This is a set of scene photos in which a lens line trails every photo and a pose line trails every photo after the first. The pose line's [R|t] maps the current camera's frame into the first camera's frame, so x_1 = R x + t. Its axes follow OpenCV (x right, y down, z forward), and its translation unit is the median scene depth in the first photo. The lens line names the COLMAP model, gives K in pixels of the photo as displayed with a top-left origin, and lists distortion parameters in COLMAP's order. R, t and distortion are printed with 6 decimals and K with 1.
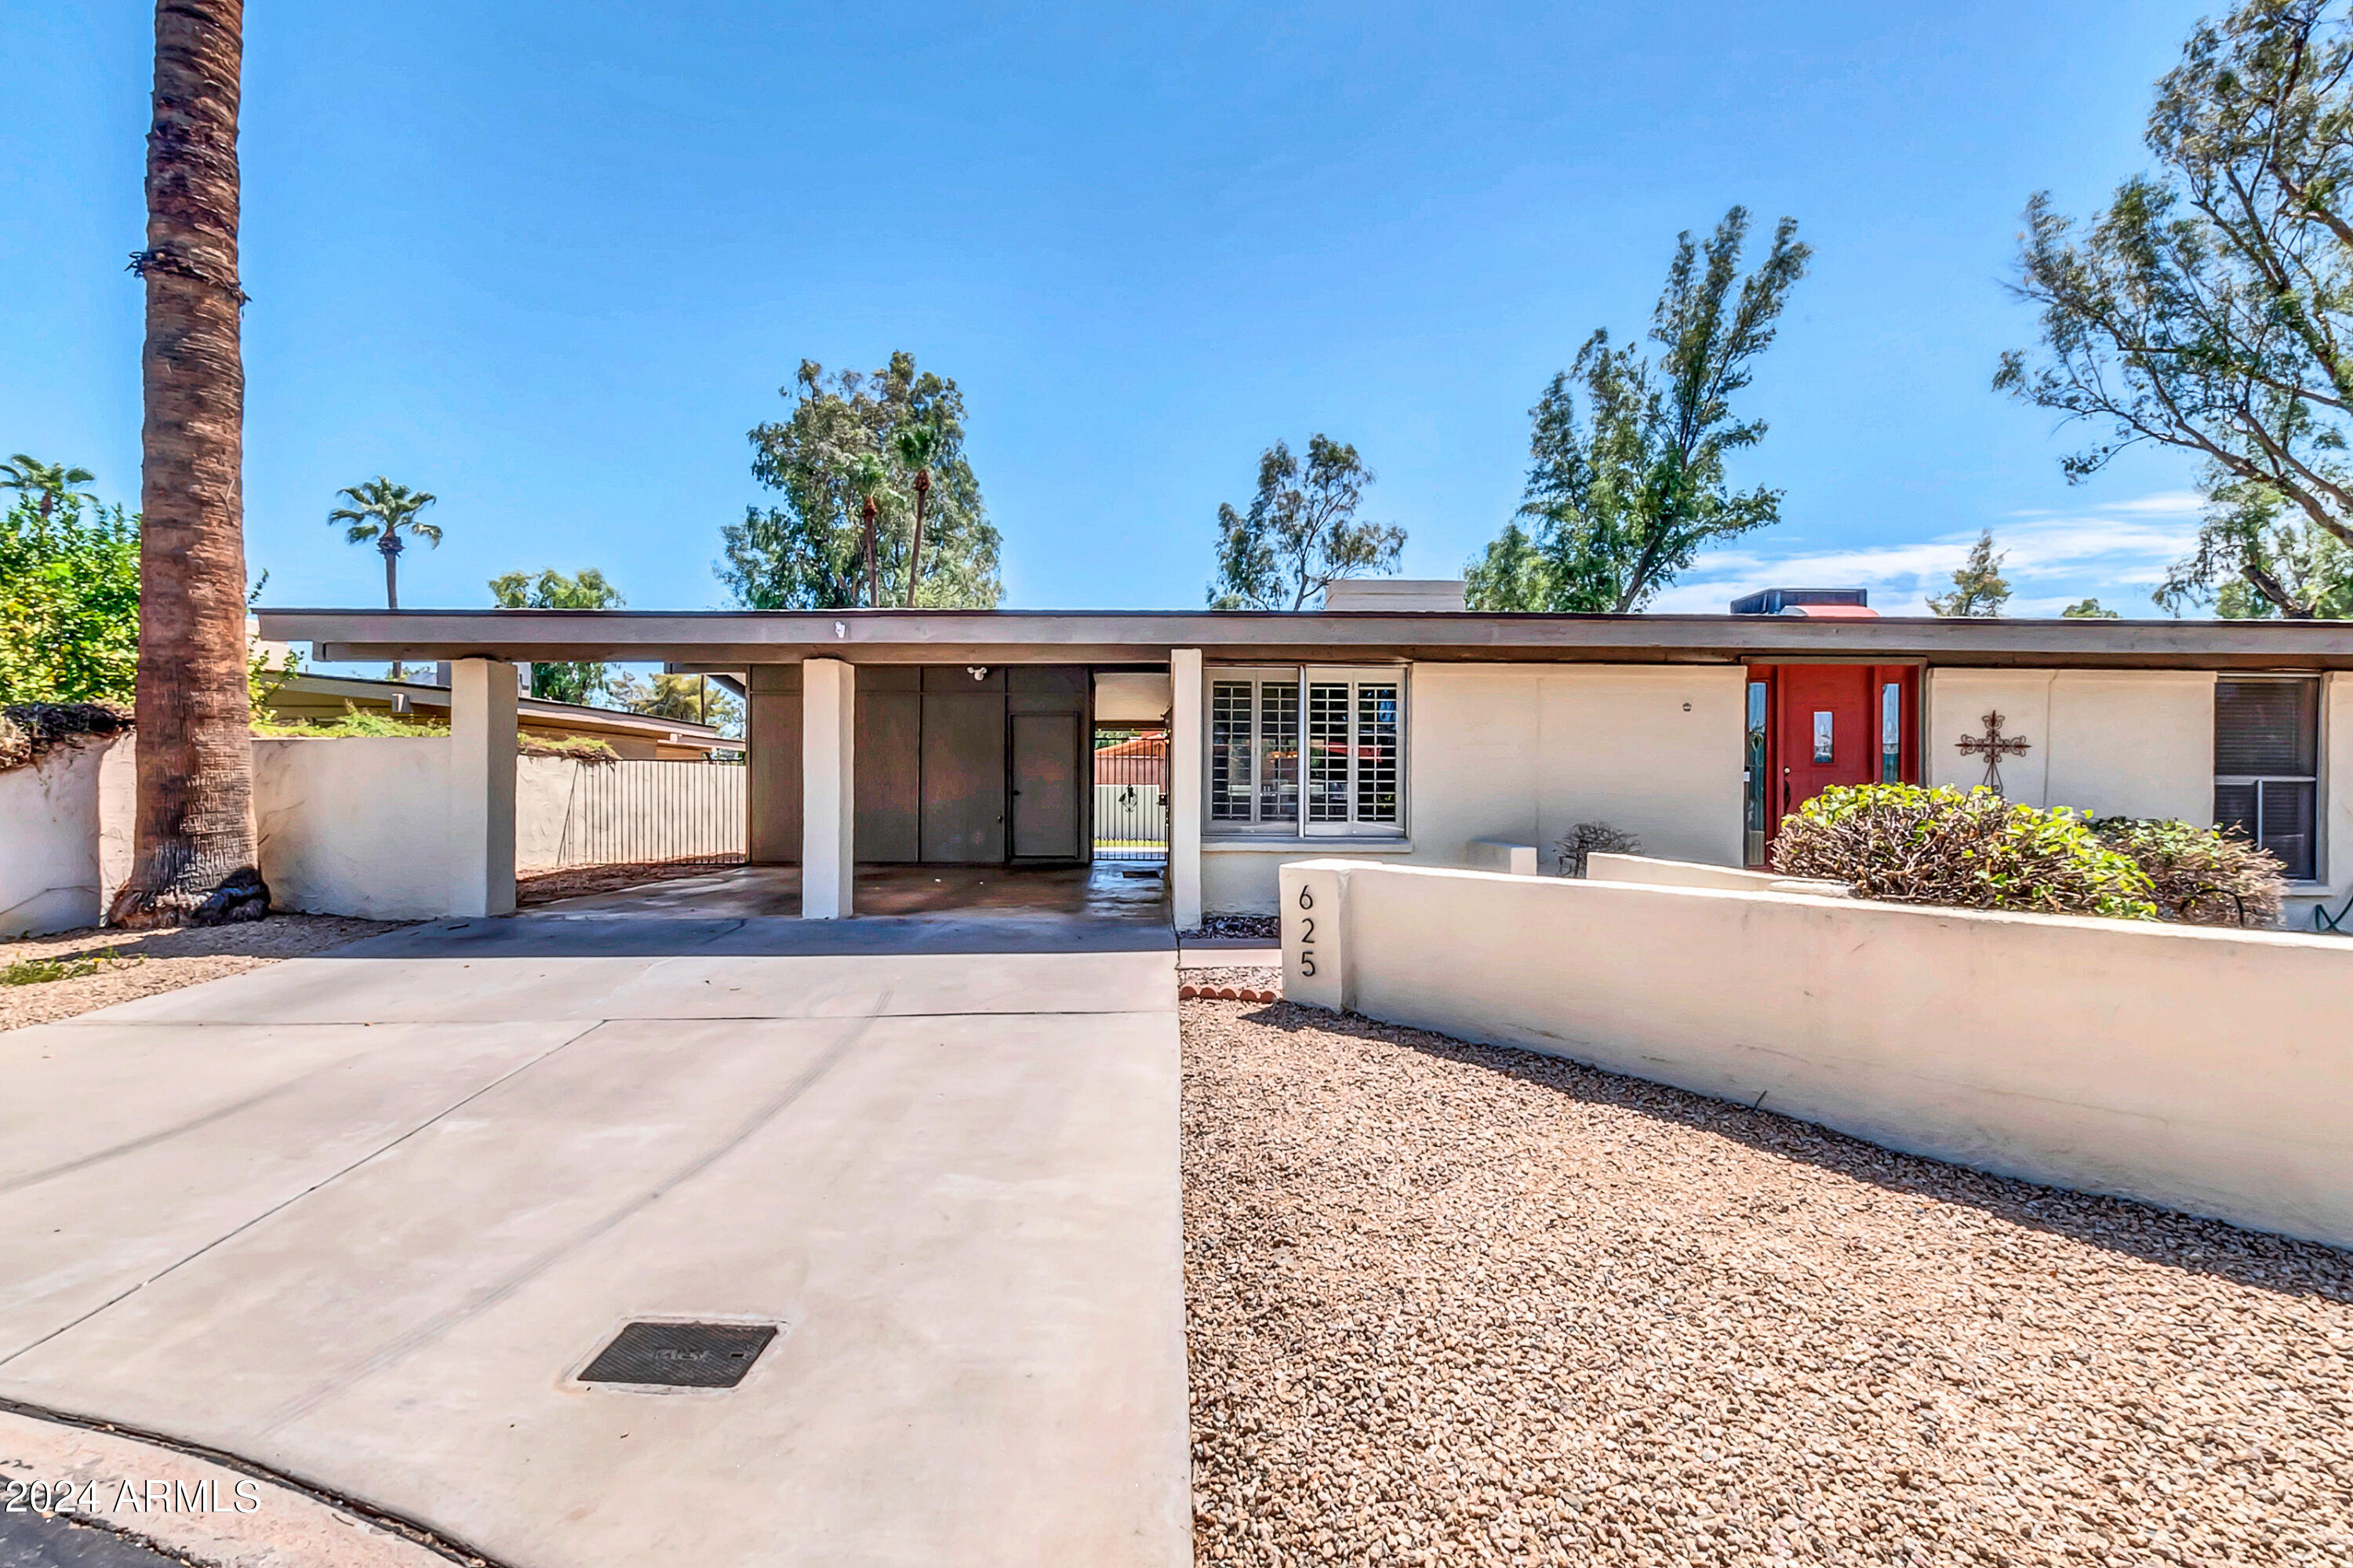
lens RADIAL K [[1017.8, 0, 1198.7], [0, 1017.8, 792.5], [0, 0, 1]] dist [0.010286, -0.003569]
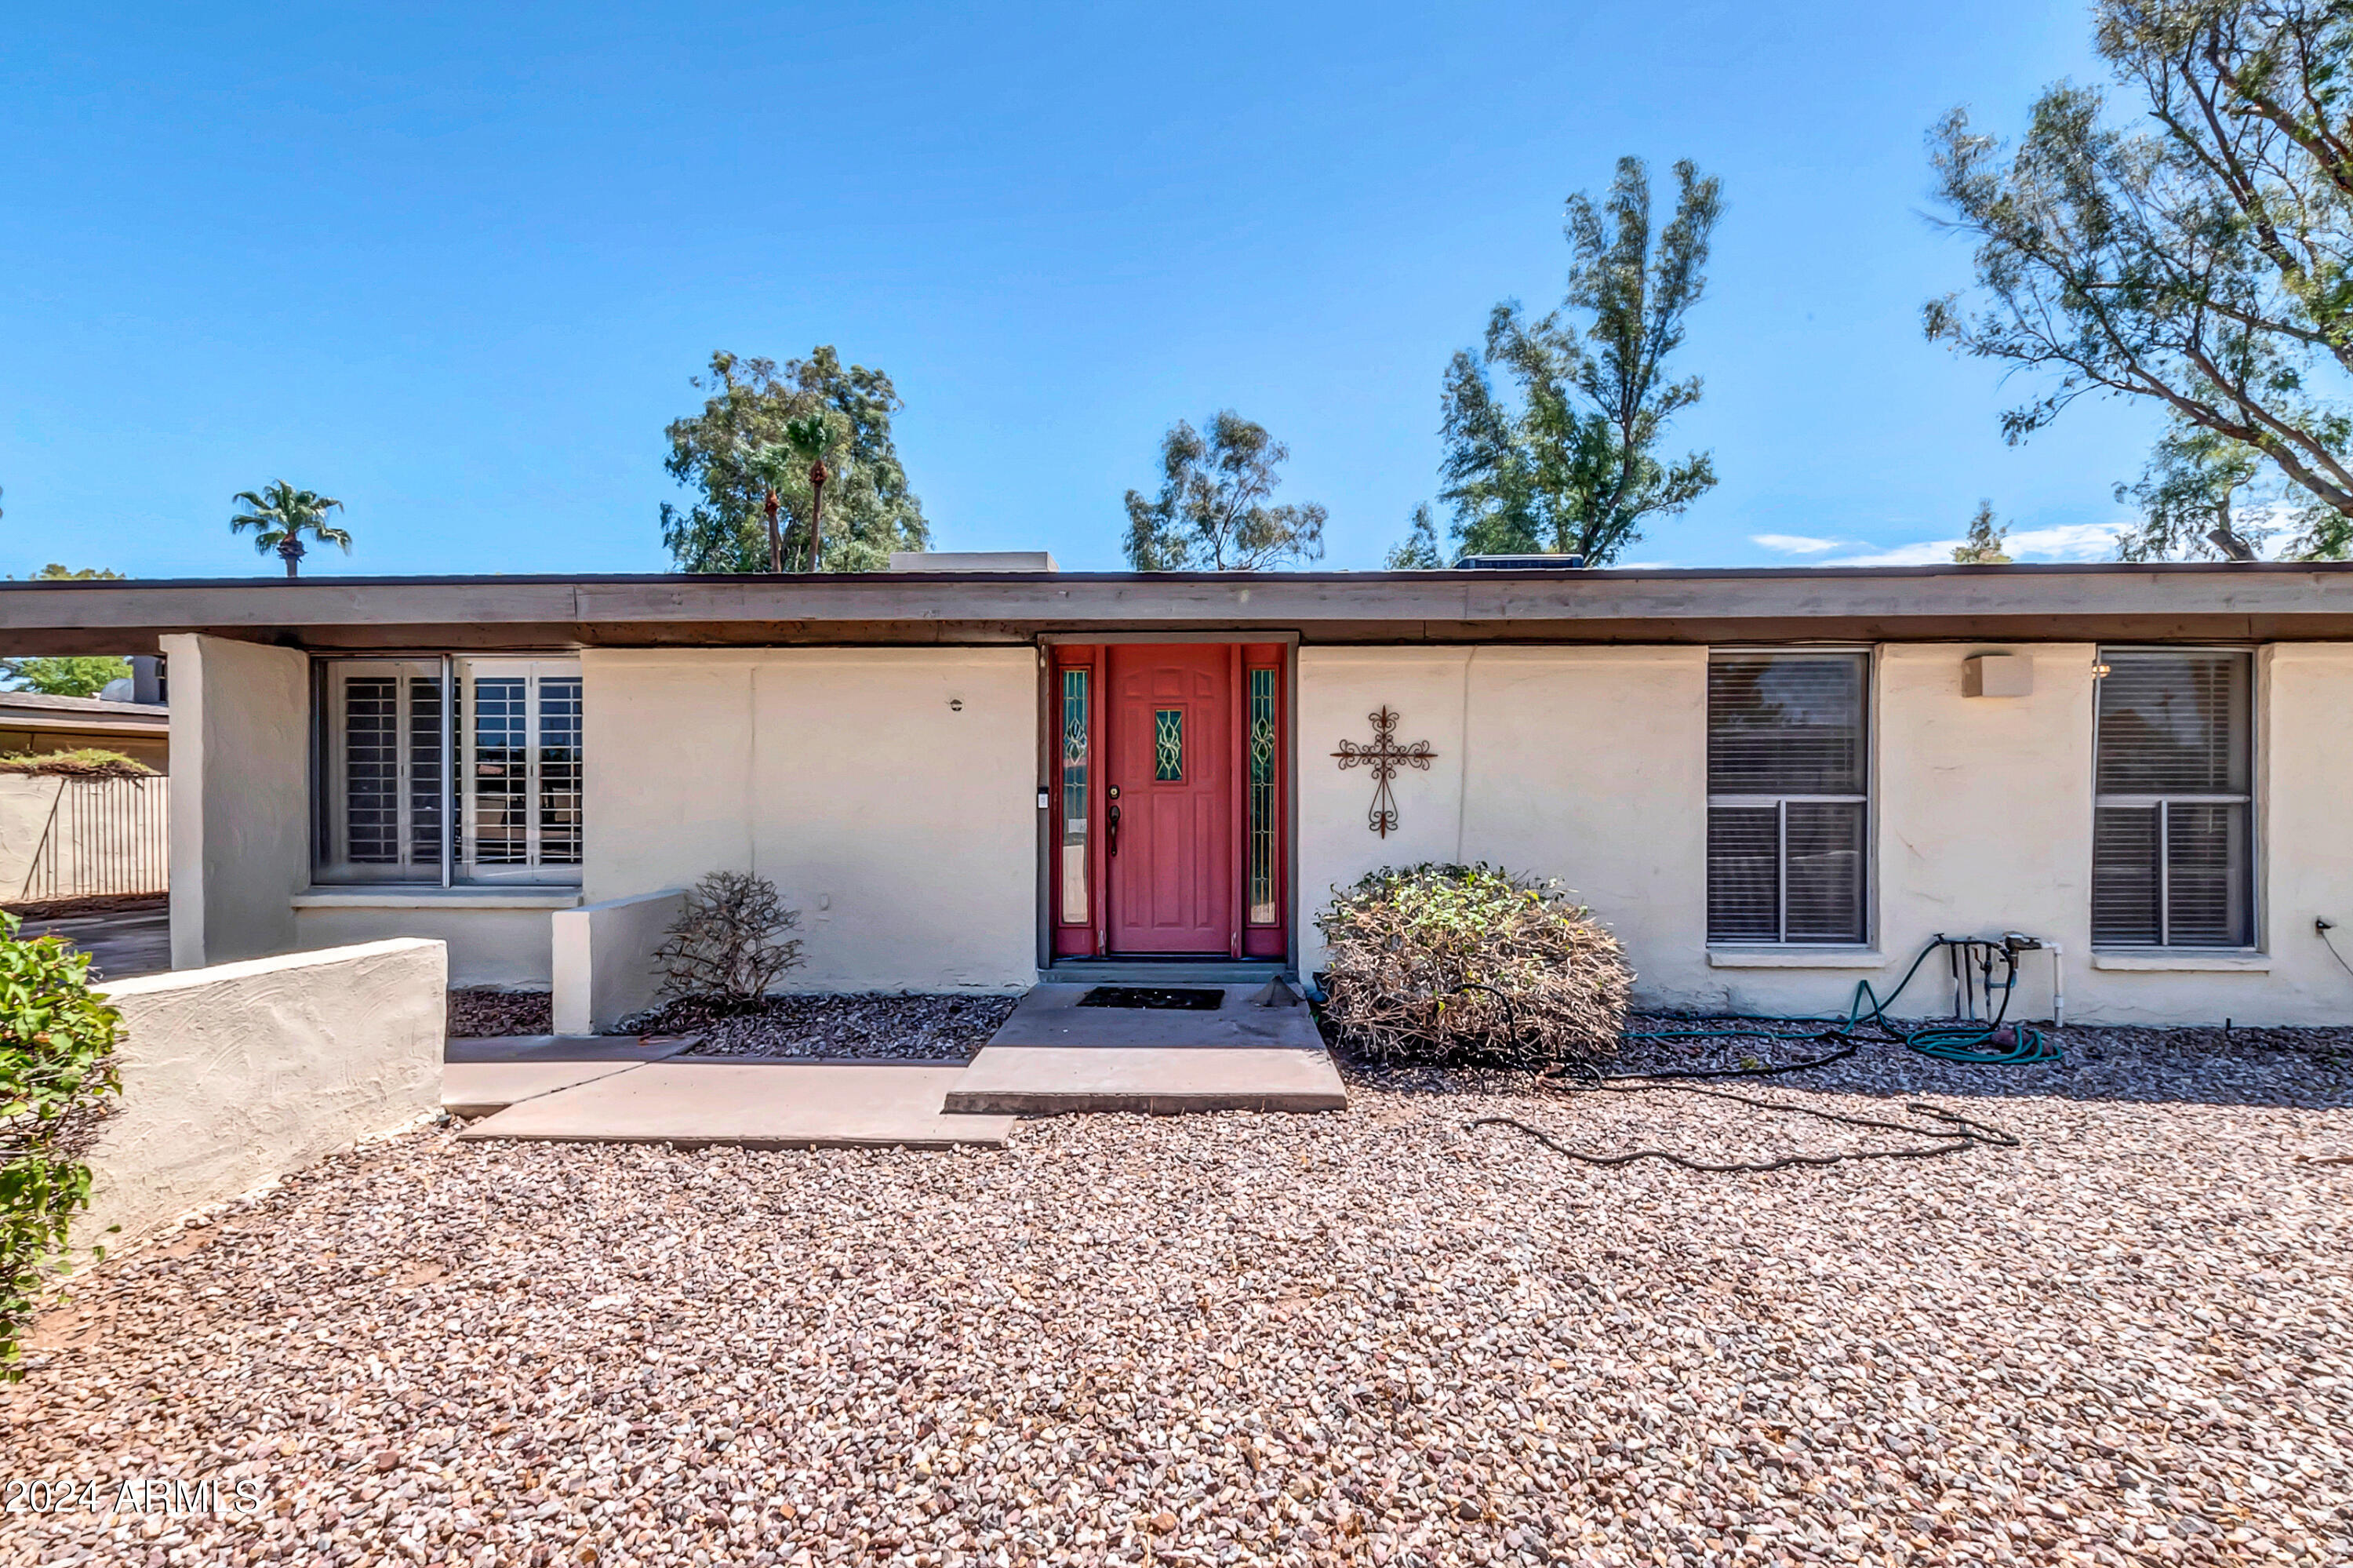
lens RADIAL K [[1017.8, 0, 1178.0], [0, 1017.8, 787.2], [0, 0, 1]] dist [0.010286, -0.003569]
pose [[0.998597, -0.007756, -0.052388, 0.172541], [0.007752, 0.999970, -0.000276, -0.006278], [0.052389, -0.000130, 0.998627, 0.074222]]
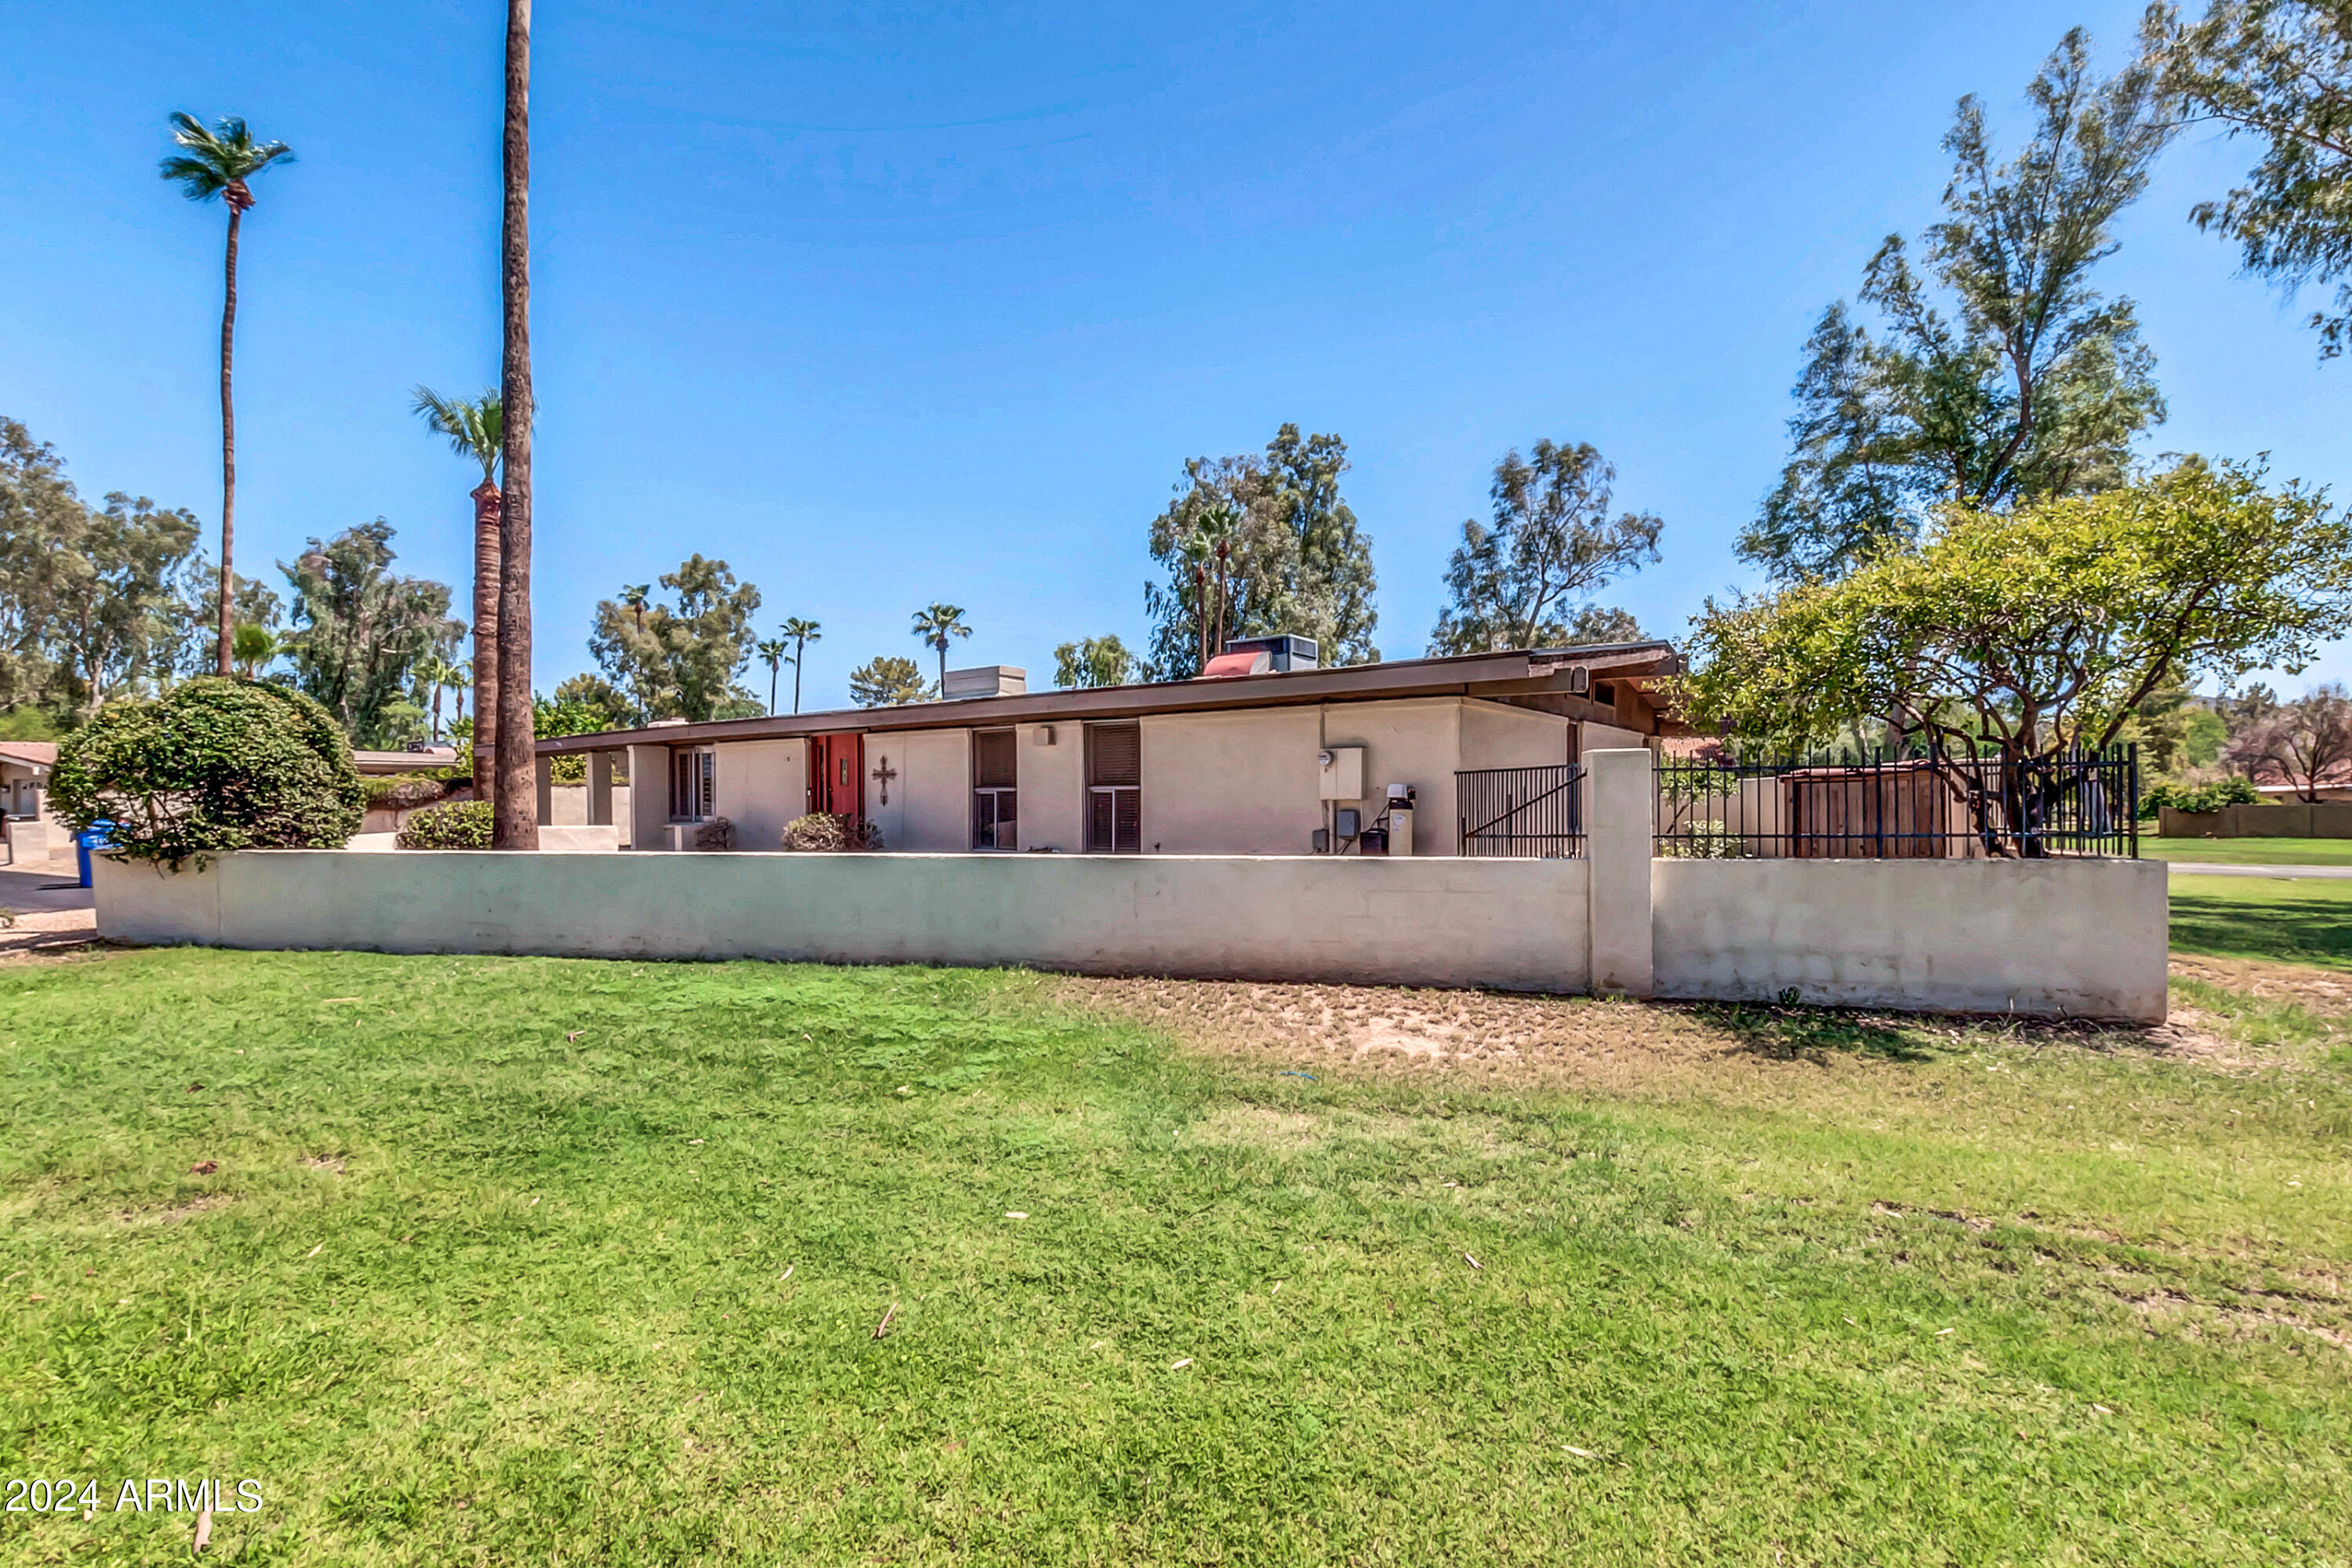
lens RADIAL K [[1017.3, 0, 1153.2], [0, 1017.3, 807.2], [0, 0, 1]] dist [0.010286, -0.003569]
pose [[0.790237, -0.003947, -0.612789, 0.590635], [0.008614, 0.999952, 0.004667, 0.002390], [0.612741, -0.008967, 0.790233, -0.041727]]
